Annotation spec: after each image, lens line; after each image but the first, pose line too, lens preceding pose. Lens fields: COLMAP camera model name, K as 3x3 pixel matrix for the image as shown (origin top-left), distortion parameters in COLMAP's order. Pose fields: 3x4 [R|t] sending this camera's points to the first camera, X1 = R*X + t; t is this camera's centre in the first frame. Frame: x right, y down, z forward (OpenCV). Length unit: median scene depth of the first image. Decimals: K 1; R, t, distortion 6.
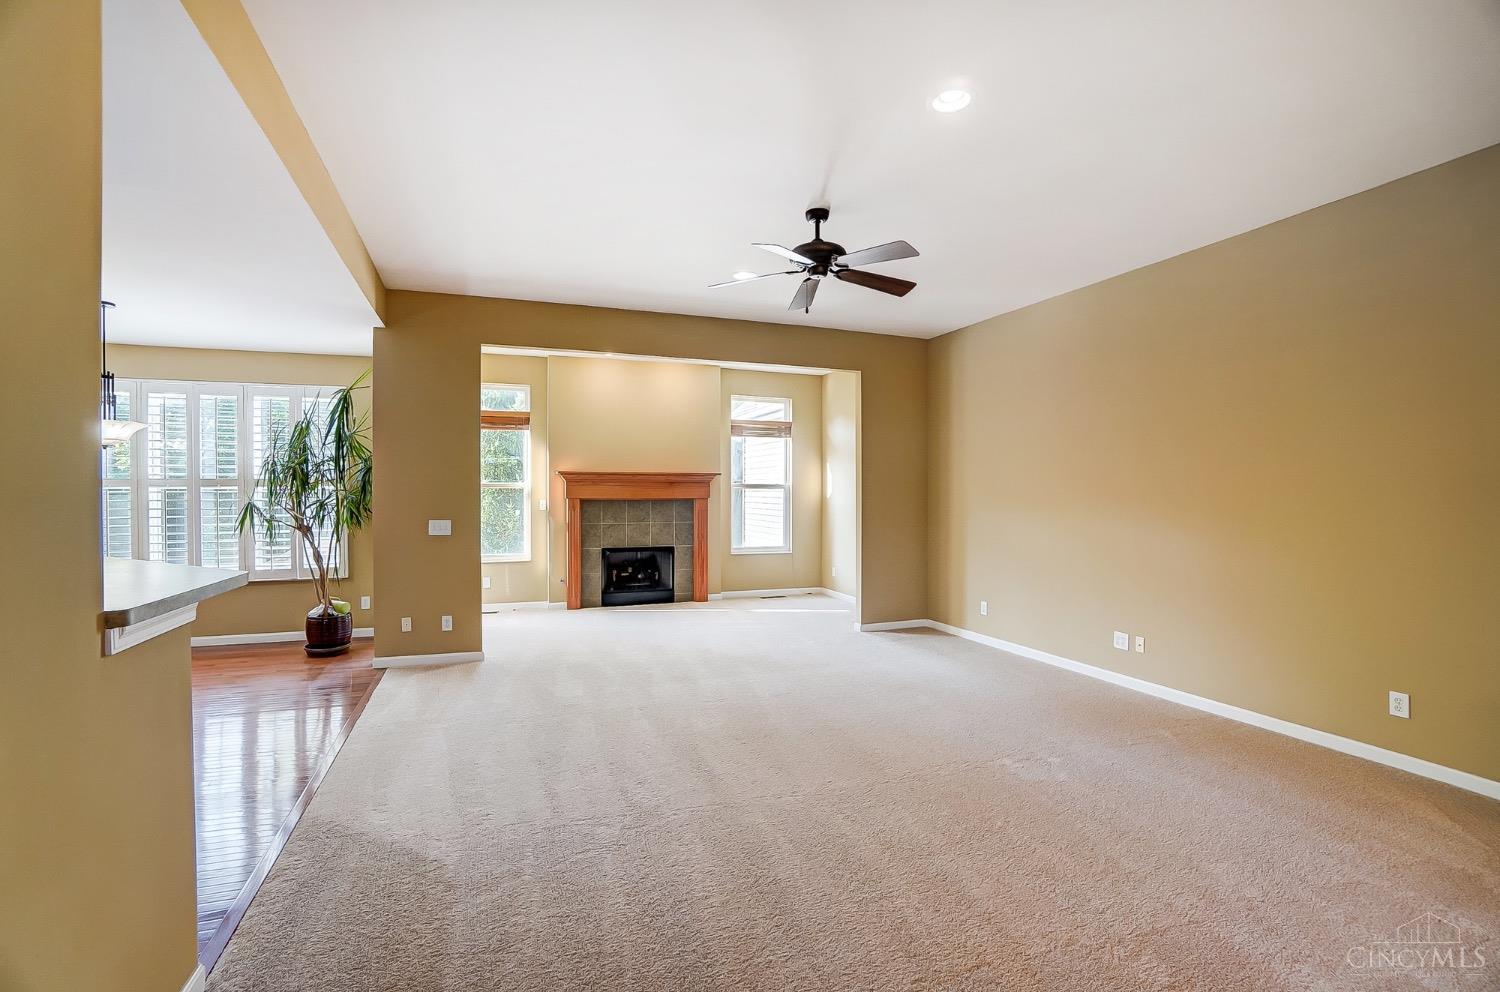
lens RADIAL K [[668.1, 0, 734.1], [0, 668.1, 495.4], [0, 0, 1]] dist [-0.062272, 0.024190]
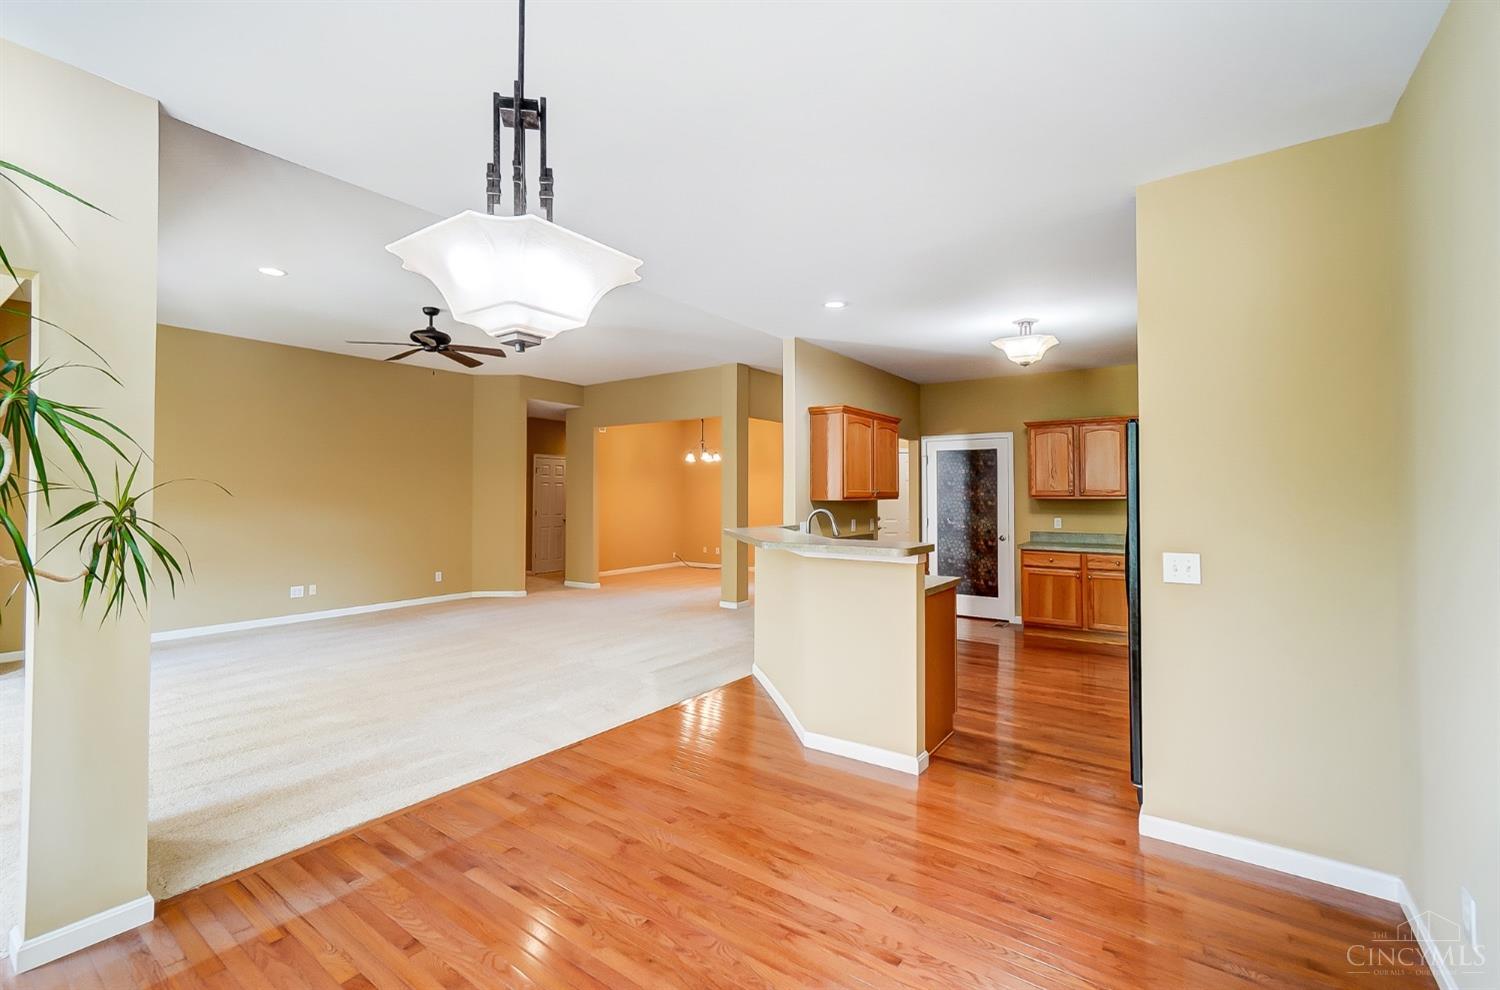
lens RADIAL K [[659.4, 0, 729.5], [0, 659.4, 485.8], [0, 0, 1]] dist [-0.002438, -0.000291]
pose [[-0.558501, 0.010724, 0.829434, -0.696622], [-0.000648, 0.999910, -0.013365, -0.000762], [-0.829504, -0.008002, -0.558444, 0.586922]]
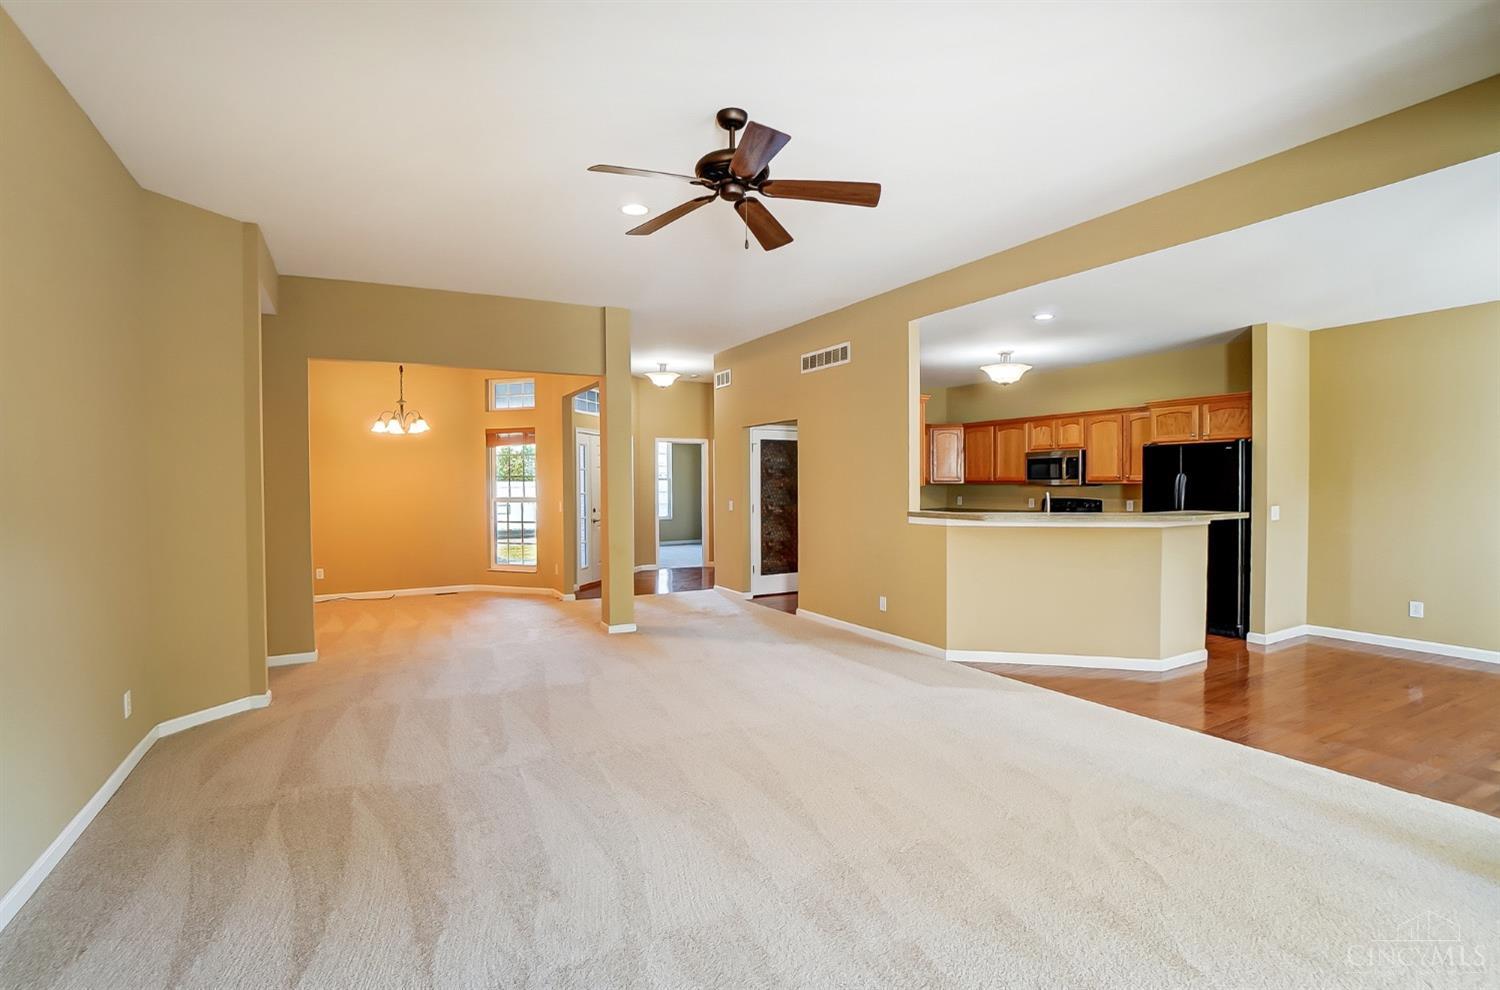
lens RADIAL K [[702.0, 0, 725.4], [0, 702.0, 497.5], [0, 0, 1]] dist [-0.068625, 0.023668]
pose [[-0.990250, 0.009850, -0.138952, 0.116249], [0.006665, 0.999705, 0.023368, -0.001928], [0.139142, 0.022214, -0.990023, 0.837378]]
